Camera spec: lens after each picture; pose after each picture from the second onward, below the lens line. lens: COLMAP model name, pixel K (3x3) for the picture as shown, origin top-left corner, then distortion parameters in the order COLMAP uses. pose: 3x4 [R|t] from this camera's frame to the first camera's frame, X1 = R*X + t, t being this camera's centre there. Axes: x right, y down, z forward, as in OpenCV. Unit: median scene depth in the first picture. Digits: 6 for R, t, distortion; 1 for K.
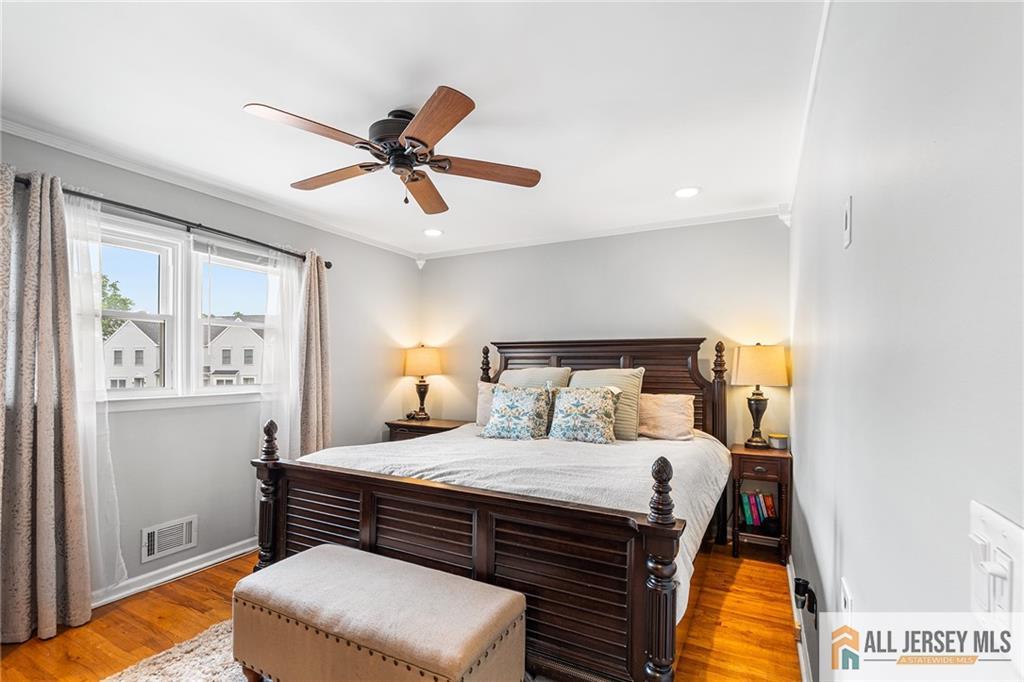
lens RADIAL K [[461.4, 0, 513.5], [0, 461.4, 322.4], [0, 0, 1]] dist [-0.002647, 0.000830]
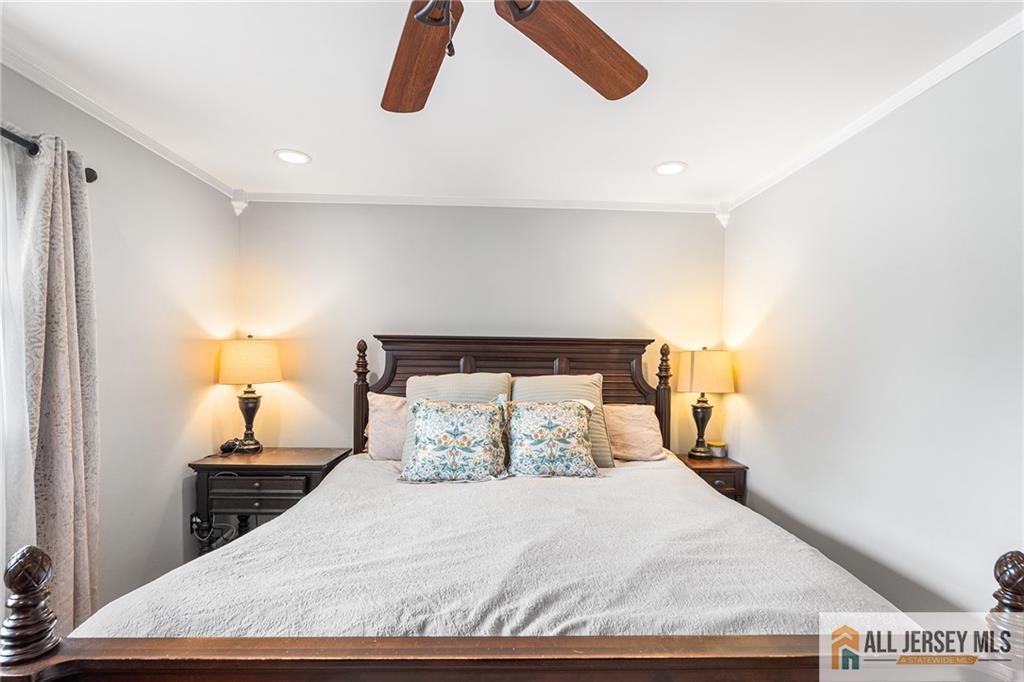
lens RADIAL K [[466.5, 0, 511.1], [0, 466.5, 335.0], [0, 0, 1]] dist [-0.001408, 0.000372]
pose [[0.870234, 0.029043, 0.491782, -0.275896], [-0.055823, 0.997645, 0.039864, 0.004161], [-0.489466, -0.062144, 0.869805, 0.362576]]
